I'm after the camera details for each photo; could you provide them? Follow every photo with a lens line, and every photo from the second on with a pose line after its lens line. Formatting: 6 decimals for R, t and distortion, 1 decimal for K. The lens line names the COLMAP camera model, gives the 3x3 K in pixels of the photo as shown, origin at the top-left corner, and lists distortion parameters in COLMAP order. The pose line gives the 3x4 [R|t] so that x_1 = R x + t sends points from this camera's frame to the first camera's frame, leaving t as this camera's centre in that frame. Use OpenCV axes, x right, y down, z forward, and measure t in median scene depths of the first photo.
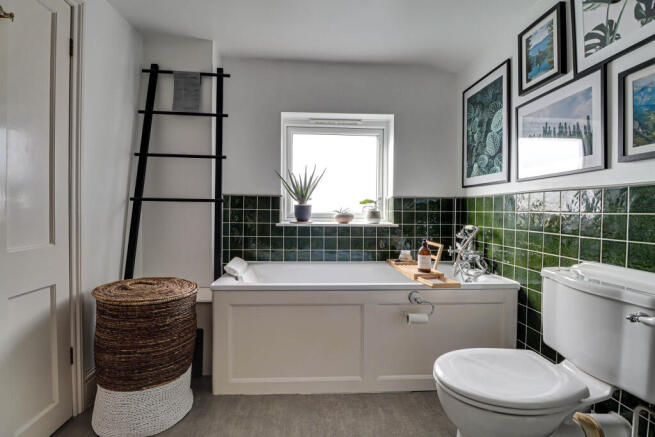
lens RADIAL K [[313.8, 0, 326.9], [0, 313.8, 206.3], [0, 0, 1]] dist [-0.000251, -0.014988]
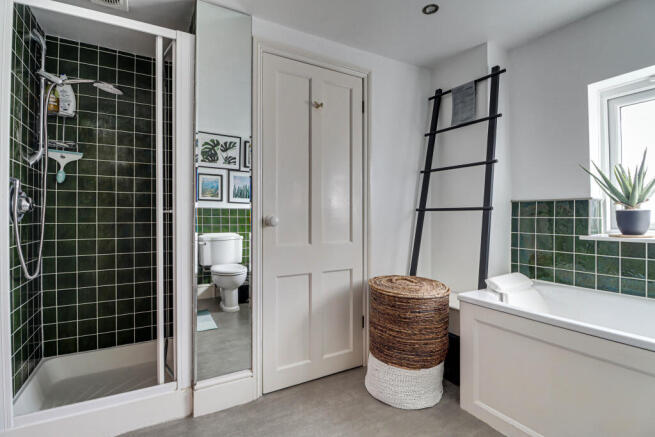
lens RADIAL K [[313.8, 0, 326.9], [0, 313.8, 206.3], [0, 0, 1]] dist [-0.000251, -0.014988]
pose [[0.423523, -0.041490, -0.904935, 0.317781], [0.015361, 0.999136, -0.038620, 0.004480], [0.905755, 0.002456, 0.423795, 0.175317]]
